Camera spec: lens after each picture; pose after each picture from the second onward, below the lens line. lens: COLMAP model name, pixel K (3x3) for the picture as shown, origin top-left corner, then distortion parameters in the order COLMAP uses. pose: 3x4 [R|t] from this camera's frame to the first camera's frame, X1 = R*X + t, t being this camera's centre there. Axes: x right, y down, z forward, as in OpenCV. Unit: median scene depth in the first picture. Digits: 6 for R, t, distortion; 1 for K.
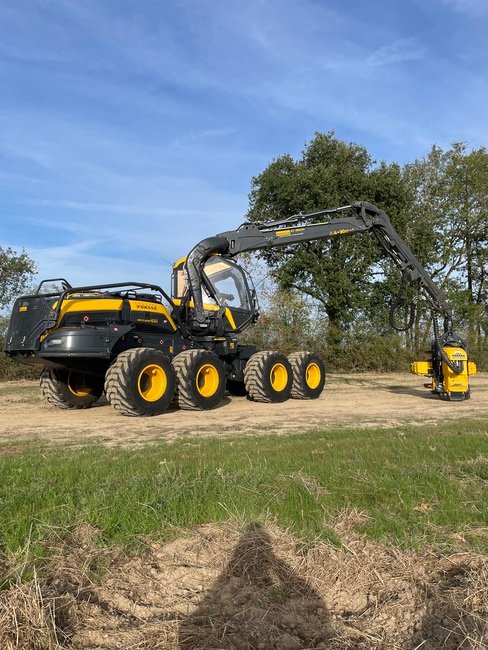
lens RADIAL K [[495.6, 0, 245.8], [0, 495.6, 322.9], [0, 0, 1]] dist [0.077658, -0.093003]
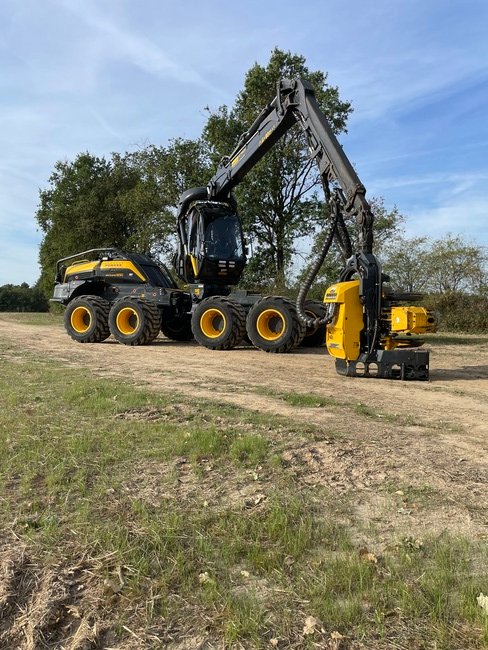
lens RADIAL K [[495.6, 0, 249.0], [0, 495.6, 324.2], [0, 0, 1]] dist [0.077658, -0.093003]
pose [[0.270708, 0.036888, -0.961954, 1.195302], [0.055613, 0.996997, 0.053882, 0.075046], [0.961054, -0.068083, 0.267844, 0.976155]]
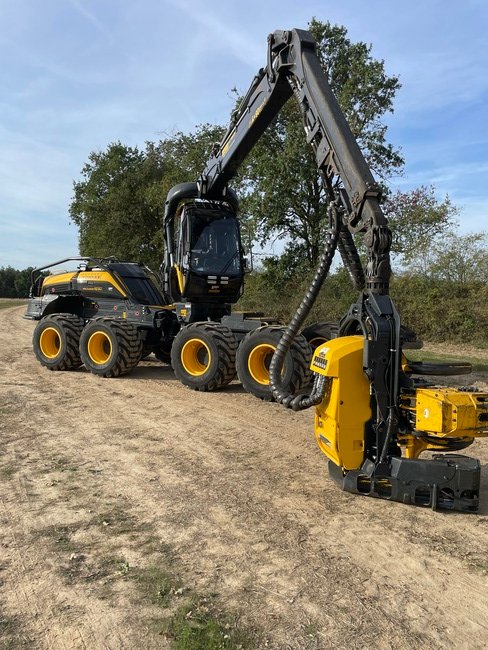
lens RADIAL K [[495.6, 0, 243.4], [0, 495.6, 324.2], [0, 0, 1]] dist [0.077658, -0.093003]
pose [[0.167895, 0.063281, -0.983772, 0.970079], [0.048250, 0.996214, 0.072316, 0.009987], [0.984623, -0.059608, 0.164206, 1.142051]]
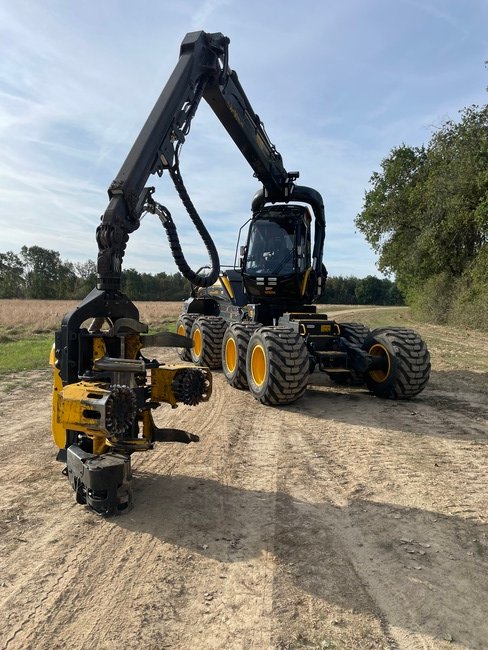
lens RADIAL K [[495.6, 0, 239.4], [0, 495.6, 325.2], [0, 0, 1]] dist [0.077658, -0.093003]
pose [[-0.481355, 0.047508, -0.875237, 0.892642], [0.048039, 0.998459, 0.027777, 0.047621], [0.875208, -0.028675, -0.482895, 1.669518]]
